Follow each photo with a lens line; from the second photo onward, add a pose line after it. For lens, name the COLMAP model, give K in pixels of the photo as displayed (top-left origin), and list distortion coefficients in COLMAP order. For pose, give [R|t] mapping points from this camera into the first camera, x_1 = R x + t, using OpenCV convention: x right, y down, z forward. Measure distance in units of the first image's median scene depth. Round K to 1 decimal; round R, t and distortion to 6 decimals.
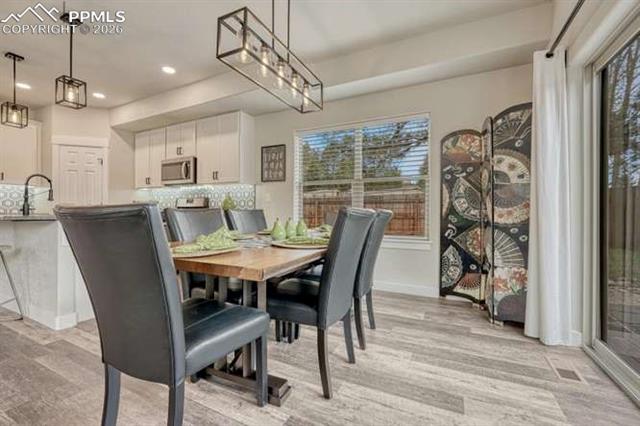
lens RADIAL K [[271.9, 0, 317.6], [0, 271.9, 214.0], [0, 0, 1]] dist [-0.011015, 0.000742]
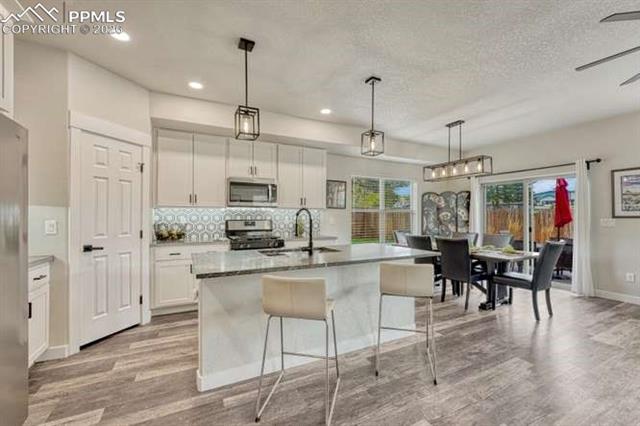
lens RADIAL K [[271.9, 0, 318.1], [0, 271.9, 213.0], [0, 0, 1]] dist [-0.011015, 0.000742]
pose [[0.592152, 0.004605, 0.805813, -1.706831], [0.005459, 0.999938, -0.009725, -0.118364], [-0.805808, 0.010157, 0.592090, 0.422864]]
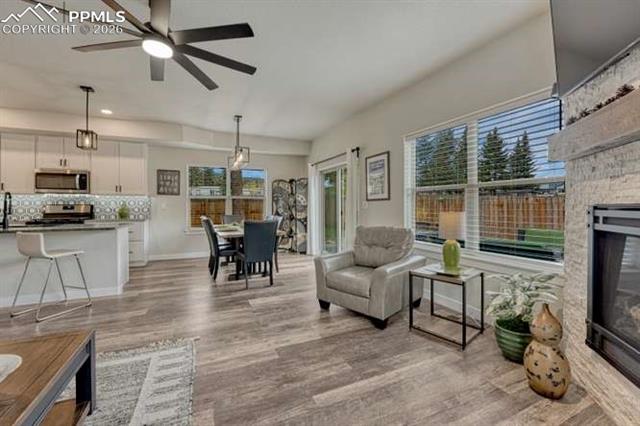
lens RADIAL K [[271.9, 0, 319.2], [0, 271.9, 209.7], [0, 0, 1]] dist [-0.011015, 0.000742]
pose [[0.630848, -0.018594, 0.775683, -1.071610], [0.009649, 0.999824, 0.016119, -0.075395], [-0.775846, -0.002685, 0.630917, -0.740171]]
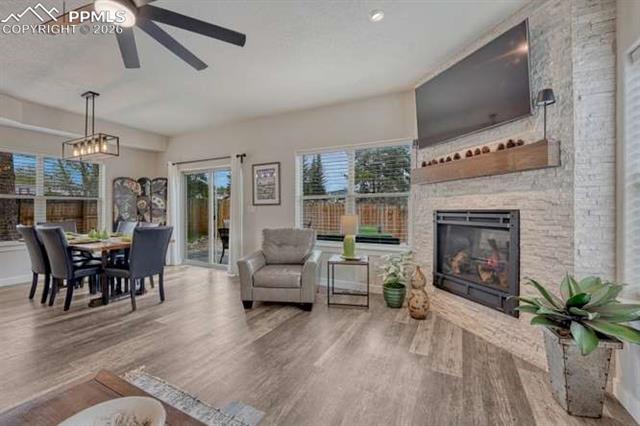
lens RADIAL K [[271.9, 0, 321.4], [0, 271.9, 212.2], [0, 0, 1]] dist [-0.011015, 0.000742]
pose [[0.014873, -0.013928, 0.999792, -1.335348], [0.002941, 0.999899, 0.013886, -0.079261], [-0.999885, 0.002733, 0.014913, -0.412979]]
